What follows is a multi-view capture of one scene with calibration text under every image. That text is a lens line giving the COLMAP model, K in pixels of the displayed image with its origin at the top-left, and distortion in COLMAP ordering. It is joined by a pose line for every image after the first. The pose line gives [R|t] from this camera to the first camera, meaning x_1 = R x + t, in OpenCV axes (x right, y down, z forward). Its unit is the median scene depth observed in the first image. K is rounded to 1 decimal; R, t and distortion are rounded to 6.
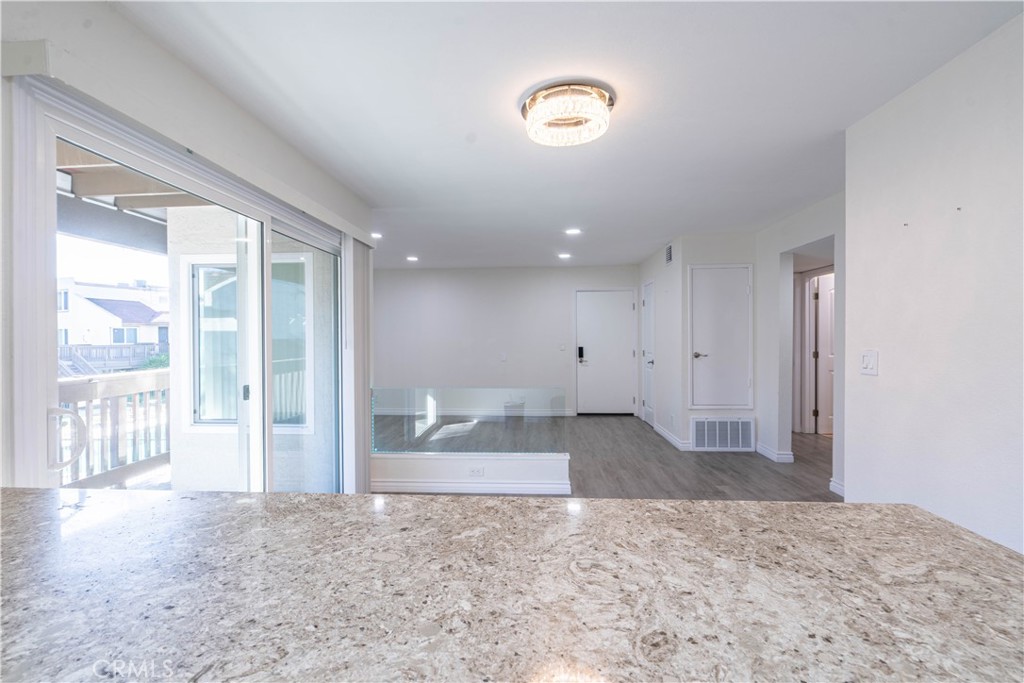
lens RADIAL K [[465.0, 0, 508.5], [0, 465.0, 339.8], [0, 0, 1]] dist [-0.002819, 0.000278]
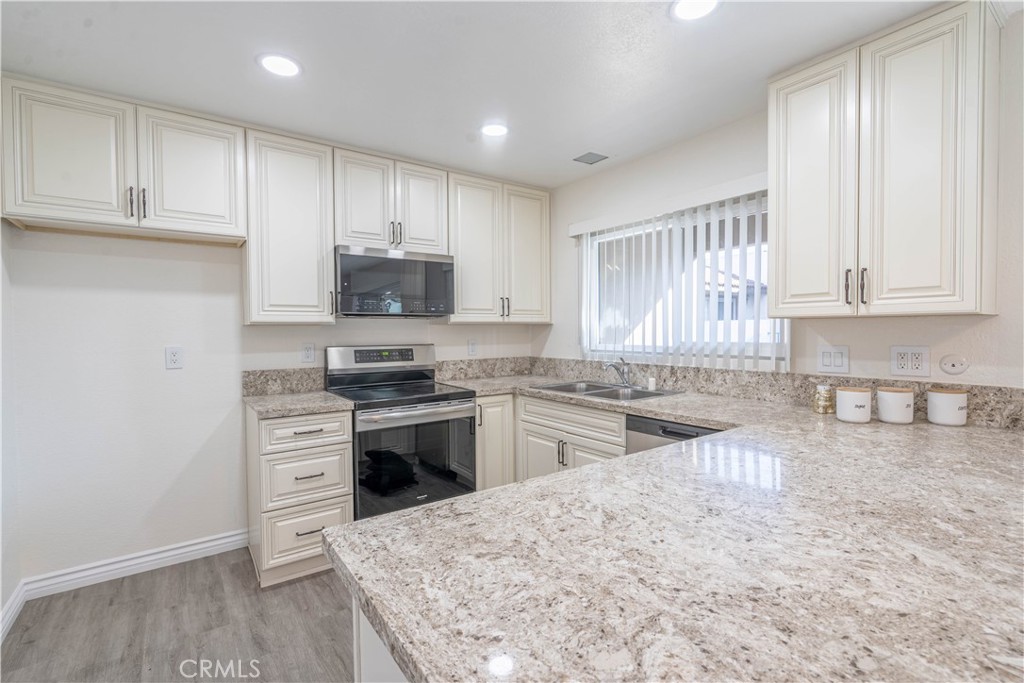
lens RADIAL K [[461.6, 0, 507.5], [0, 461.6, 340.5], [0, 0, 1]] dist [-0.001602, -0.000046]
pose [[-0.775597, 0.029117, -0.630557, 1.259782], [0.011013, 0.999408, 0.032603, -0.015898], [0.631133, 0.018342, -0.775458, 1.188249]]
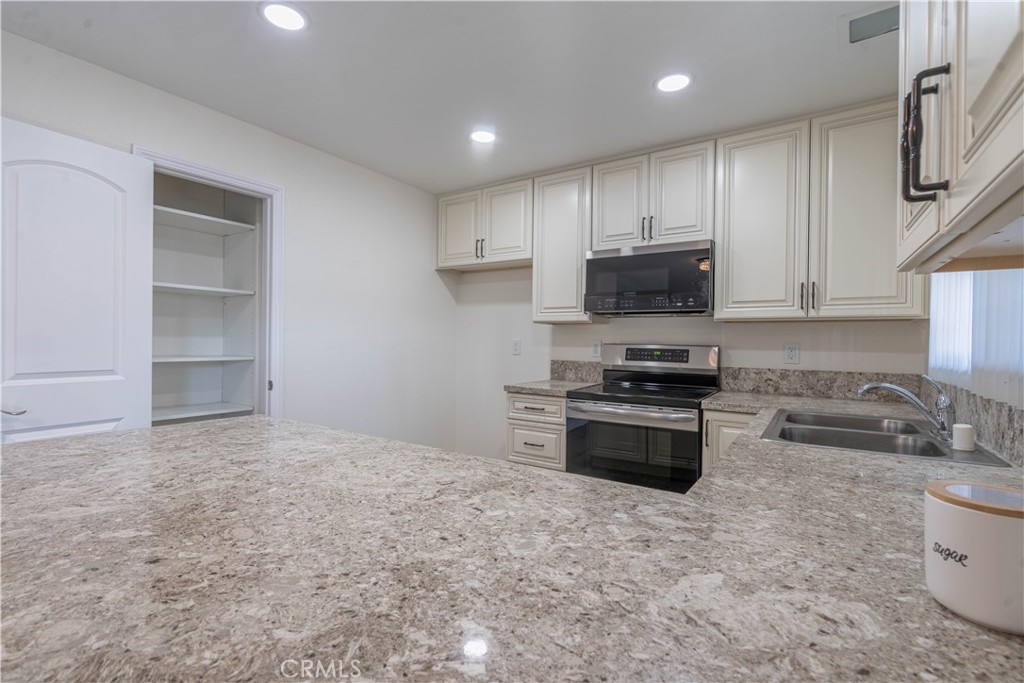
lens RADIAL K [[465.0, 0, 508.5], [0, 465.0, 339.8], [0, 0, 1]] dist [-0.002819, 0.000278]
pose [[-0.863923, -0.003024, 0.503614, -1.039587], [-0.003172, 0.999995, 0.000562, 0.092994], [-0.503613, -0.001112, -0.863928, 1.376385]]
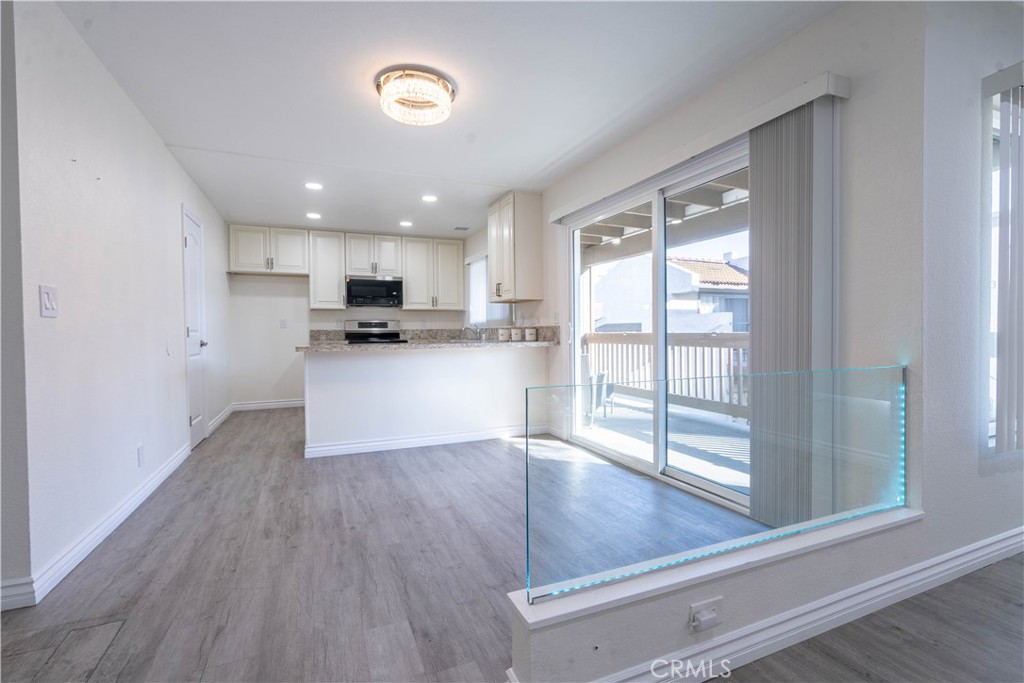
lens RADIAL K [[461.6, 0, 507.5], [0, 461.6, 340.5], [0, 0, 1]] dist [-0.001602, -0.000046]
pose [[-0.892760, 0.024274, -0.449879, 1.182362], [0.013028, 0.999521, 0.028077, 0.273136], [0.450345, 0.019205, -0.892648, 5.520212]]
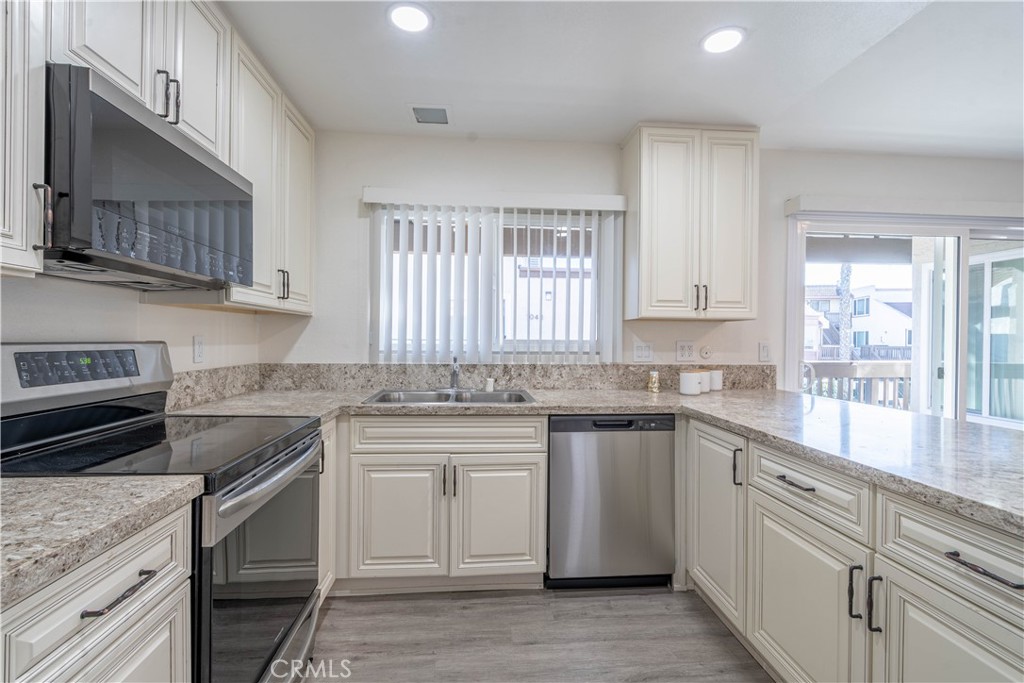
lens RADIAL K [[465.0, 0, 508.5], [0, 465.0, 339.8], [0, 0, 1]] dist [-0.002819, 0.000278]
pose [[0.144519, 0.010698, -0.989444, 1.461280], [-0.016345, 0.999831, 0.008423, 0.085309], [0.989367, 0.014955, 0.144670, -1.006633]]
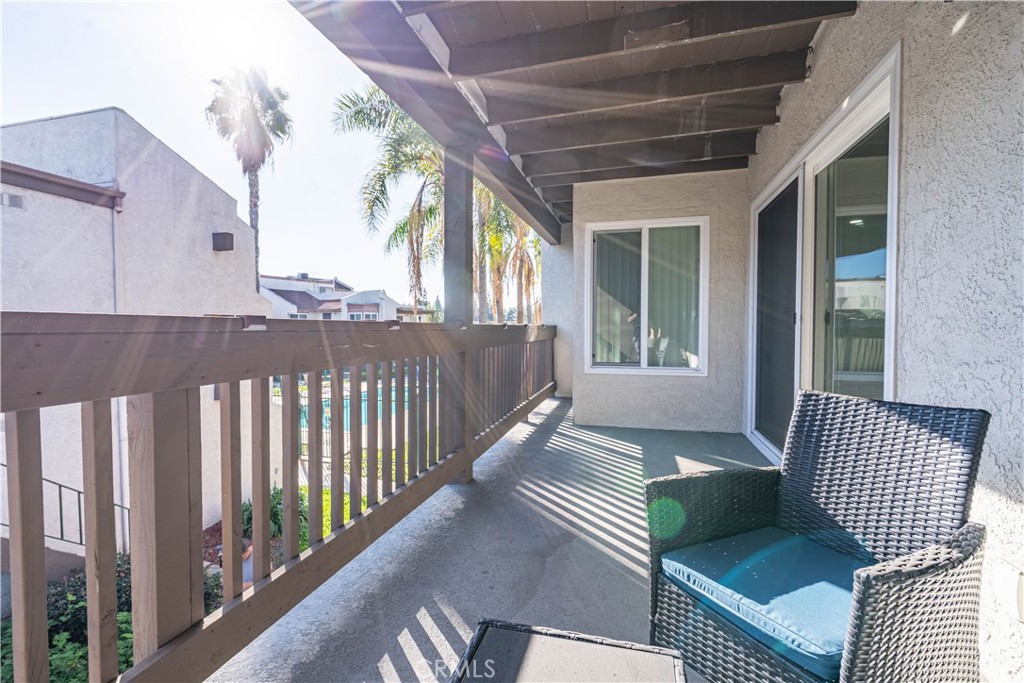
lens RADIAL K [[465.0, 0, 508.5], [0, 465.0, 339.8], [0, 0, 1]] dist [-0.002819, 0.000278]
pose [[0.977298, 0.011792, -0.211541, -2.900546], [-0.007484, 0.999748, 0.021153, 0.416570], [0.211737, -0.019090, 0.977140, -0.950245]]
